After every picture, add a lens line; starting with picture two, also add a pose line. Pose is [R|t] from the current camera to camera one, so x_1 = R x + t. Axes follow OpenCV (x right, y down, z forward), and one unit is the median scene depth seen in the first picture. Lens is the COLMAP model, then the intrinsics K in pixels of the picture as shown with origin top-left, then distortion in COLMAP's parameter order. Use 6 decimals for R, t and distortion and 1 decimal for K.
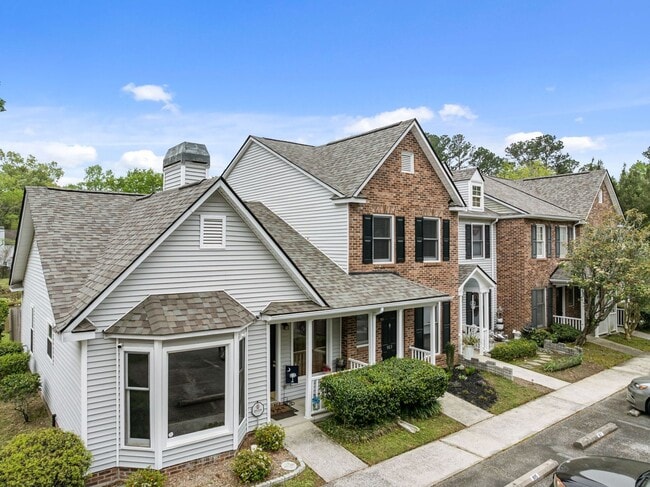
lens RADIAL K [[458.3, 0, 324.3], [0, 458.3, 245.0], [0, 0, 1]] dist [-0.039941, 0.005943]
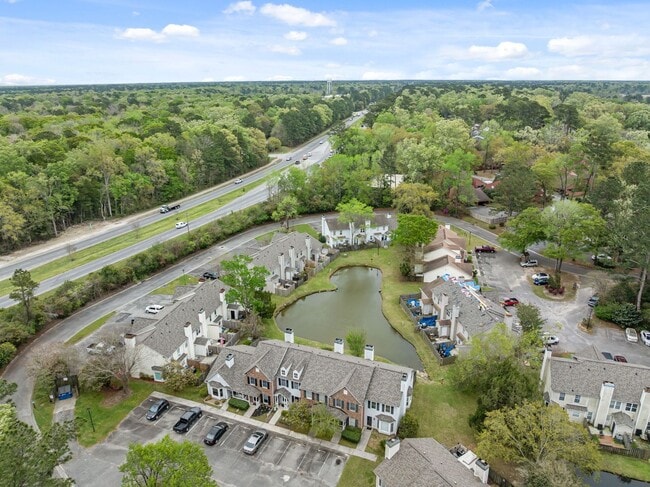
lens RADIAL K [[458.3, 0, 324.3], [0, 458.3, 245.0], [0, 0, 1]] dist [-0.039941, 0.005943]
pose [[0.503354, 0.291206, -0.813532, 5.853551], [0.009478, 0.939583, 0.342190, -4.389794], [0.864028, -0.179954, 0.470183, -0.664554]]
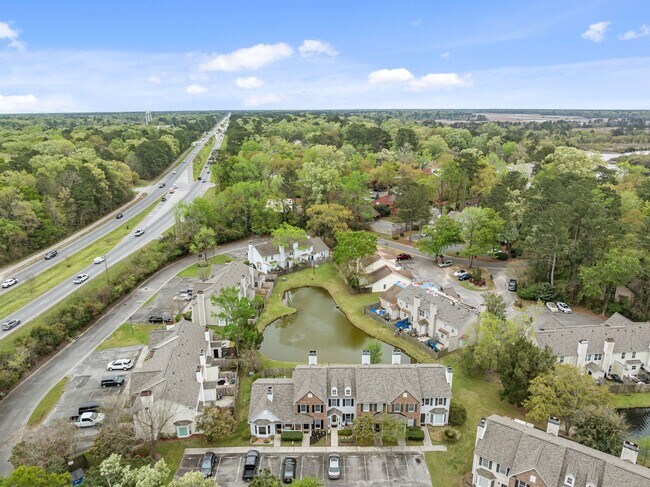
lens RADIAL K [[458.3, 0, 324.3], [0, 458.3, 245.0], [0, 0, 1]] dist [-0.039941, 0.005943]
pose [[0.792058, 0.170497, -0.586153, 4.025013], [0.007067, 0.957579, 0.288084, -4.347313], [0.610406, -0.232322, 0.757253, -3.122777]]
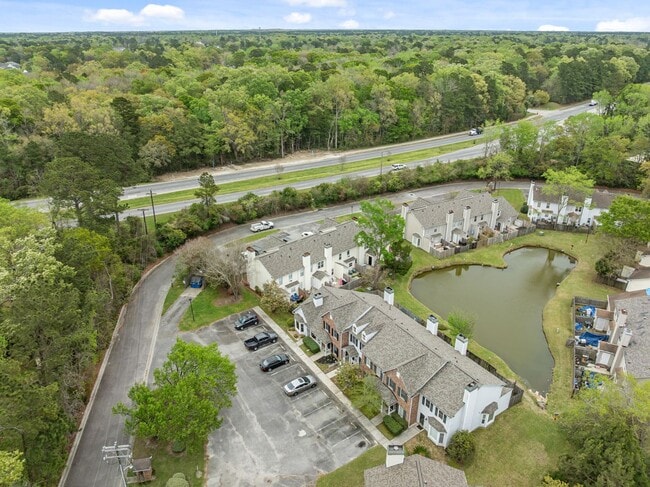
lens RADIAL K [[458.3, 0, 324.3], [0, 458.3, 245.0], [0, 0, 1]] dist [-0.039941, 0.005943]
pose [[-0.078158, 0.429364, -0.899743, 5.650206], [0.002963, 0.902600, 0.430469, -3.954926], [0.996937, 0.030978, -0.071818, 1.713851]]
